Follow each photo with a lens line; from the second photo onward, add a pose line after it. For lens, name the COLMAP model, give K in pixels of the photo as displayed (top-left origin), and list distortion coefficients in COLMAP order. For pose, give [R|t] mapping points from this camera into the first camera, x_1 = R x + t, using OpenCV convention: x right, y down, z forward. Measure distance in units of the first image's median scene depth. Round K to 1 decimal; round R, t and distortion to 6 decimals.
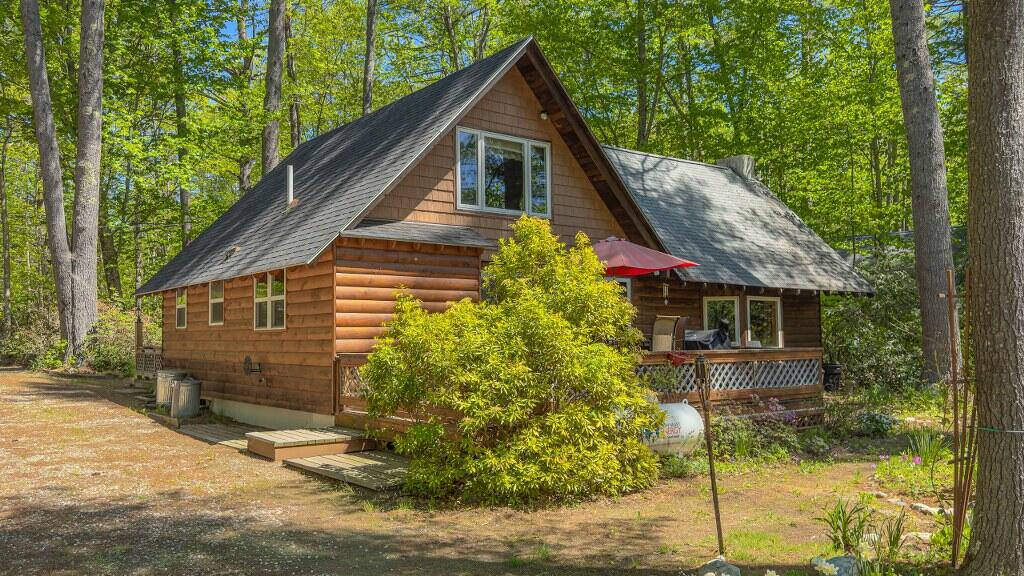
lens RADIAL K [[804.8, 0, 512.0], [0, 804.8, 288.0], [0, 0, 1]] dist [-0.002783, -0.001299]
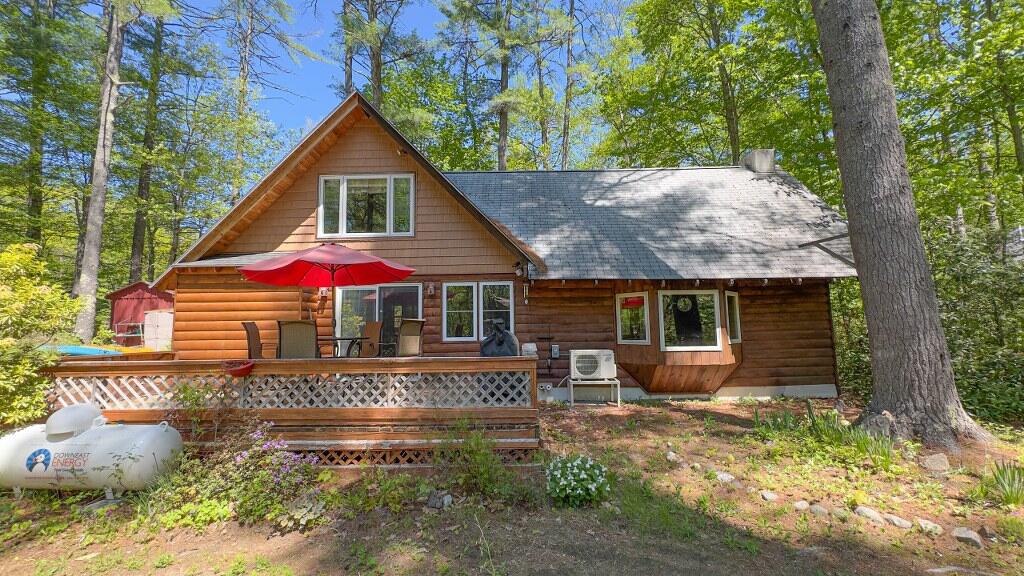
lens RADIAL K [[400.7, 0, 512.0], [0, 400.7, 288.0], [0, 0, 1]] dist [-0.000129, -0.000011]
pose [[0.776691, -0.066552, -0.626356, 0.524743], [0.045019, 0.997725, -0.050187, 0.026079], [0.628271, 0.010782, 0.777920, 0.634041]]
